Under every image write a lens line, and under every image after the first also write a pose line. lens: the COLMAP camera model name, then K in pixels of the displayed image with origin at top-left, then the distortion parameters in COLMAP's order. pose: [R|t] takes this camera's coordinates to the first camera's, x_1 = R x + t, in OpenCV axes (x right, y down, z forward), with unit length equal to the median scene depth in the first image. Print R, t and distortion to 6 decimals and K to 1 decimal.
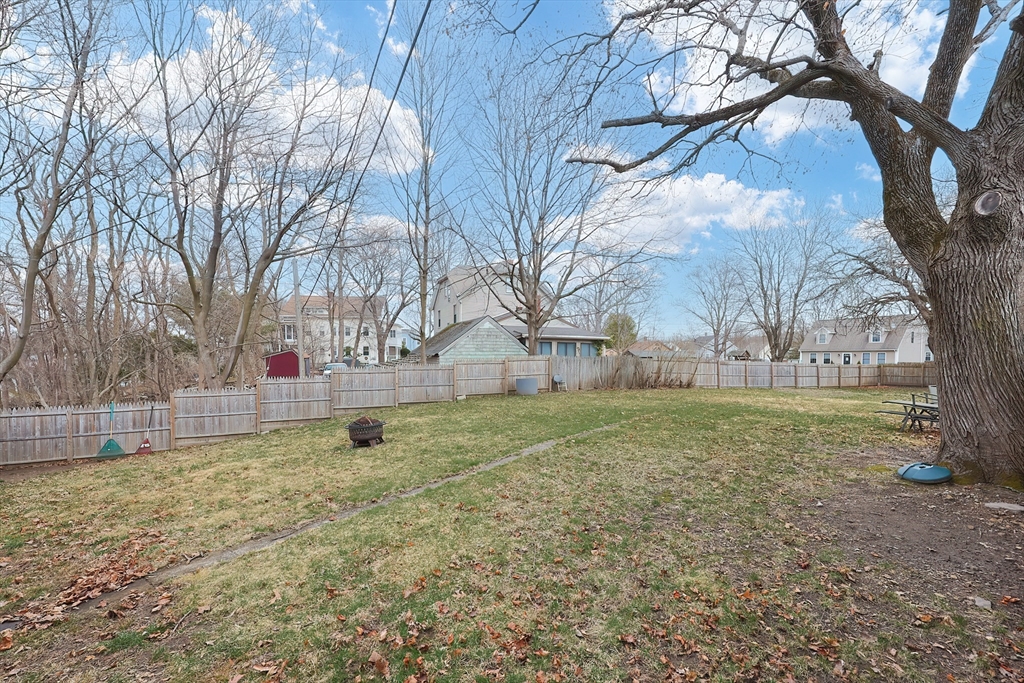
lens RADIAL K [[417.4, 0, 509.6], [0, 417.4, 347.0], [0, 0, 1]] dist [-0.002610, -0.000425]
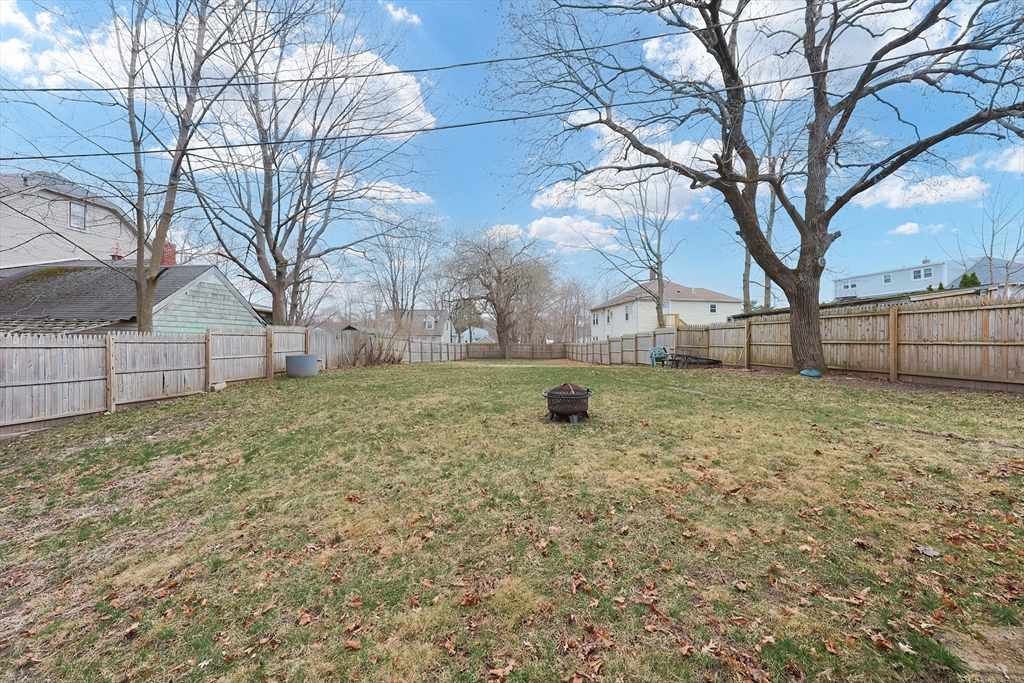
lens RADIAL K [[417.4, 0, 509.6], [0, 417.4, 347.0], [0, 0, 1]] dist [-0.002610, -0.000425]
pose [[0.500216, -0.001366, 0.865900, -0.406829], [-0.032599, 0.999260, 0.020409, 0.028298], [-0.865287, -0.038437, 0.499801, 0.255580]]
